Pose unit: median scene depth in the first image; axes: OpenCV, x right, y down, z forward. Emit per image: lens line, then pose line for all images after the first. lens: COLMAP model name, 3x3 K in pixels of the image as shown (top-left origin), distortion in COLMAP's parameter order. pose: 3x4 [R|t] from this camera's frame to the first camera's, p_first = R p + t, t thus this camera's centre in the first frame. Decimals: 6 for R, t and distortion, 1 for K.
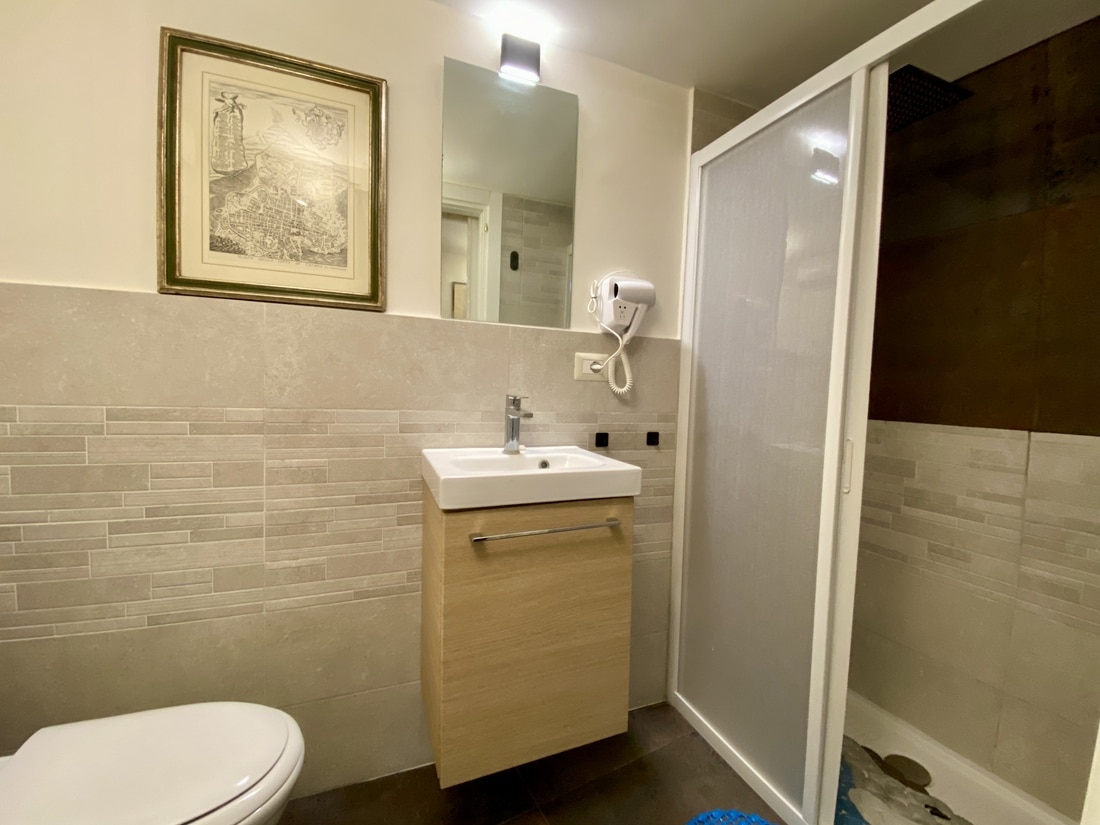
lens RADIAL K [[413.5, 0, 550.0], [0, 413.5, 412.5], [0, 0, 1]] dist [-0.017282, -0.000256]
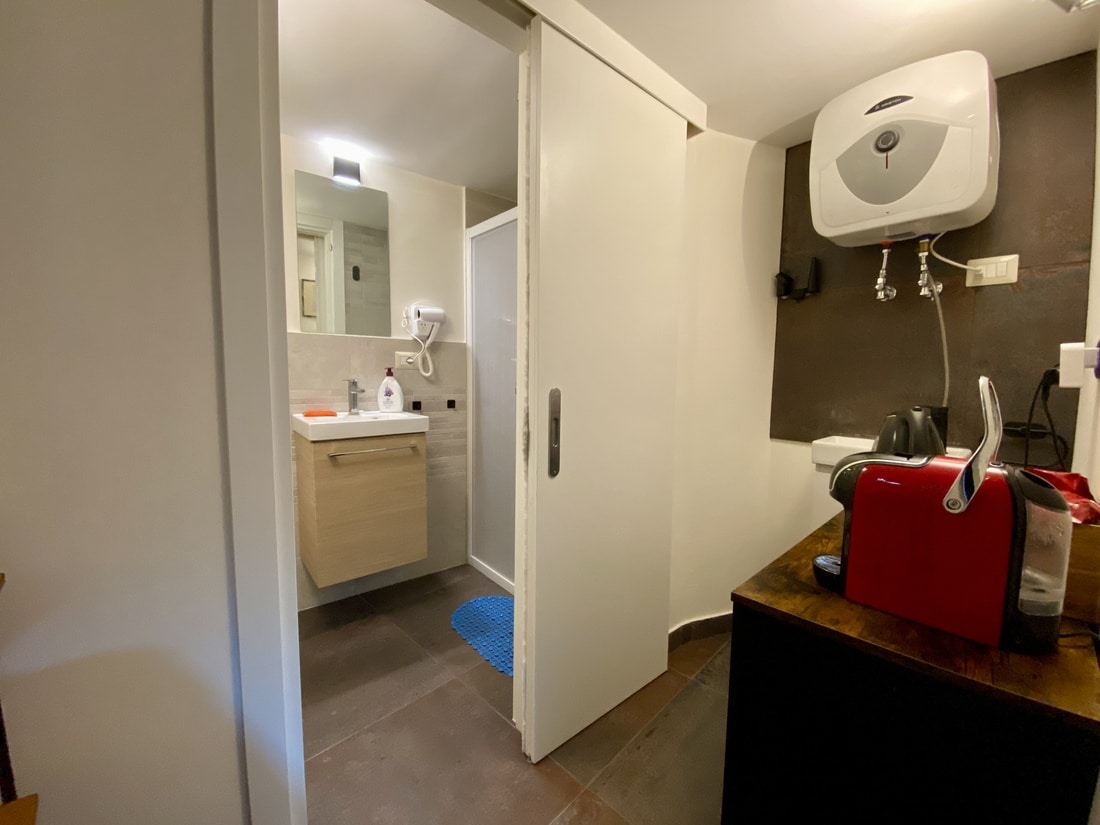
lens RADIAL K [[413.5, 0, 550.0], [0, 413.5, 412.5], [0, 0, 1]] dist [-0.017282, -0.000256]
pose [[0.952190, -0.043271, 0.302427, 0.137684], [0.027045, 0.997971, 0.057637, 0.014122], [-0.304307, -0.046702, 0.951429, -0.709389]]
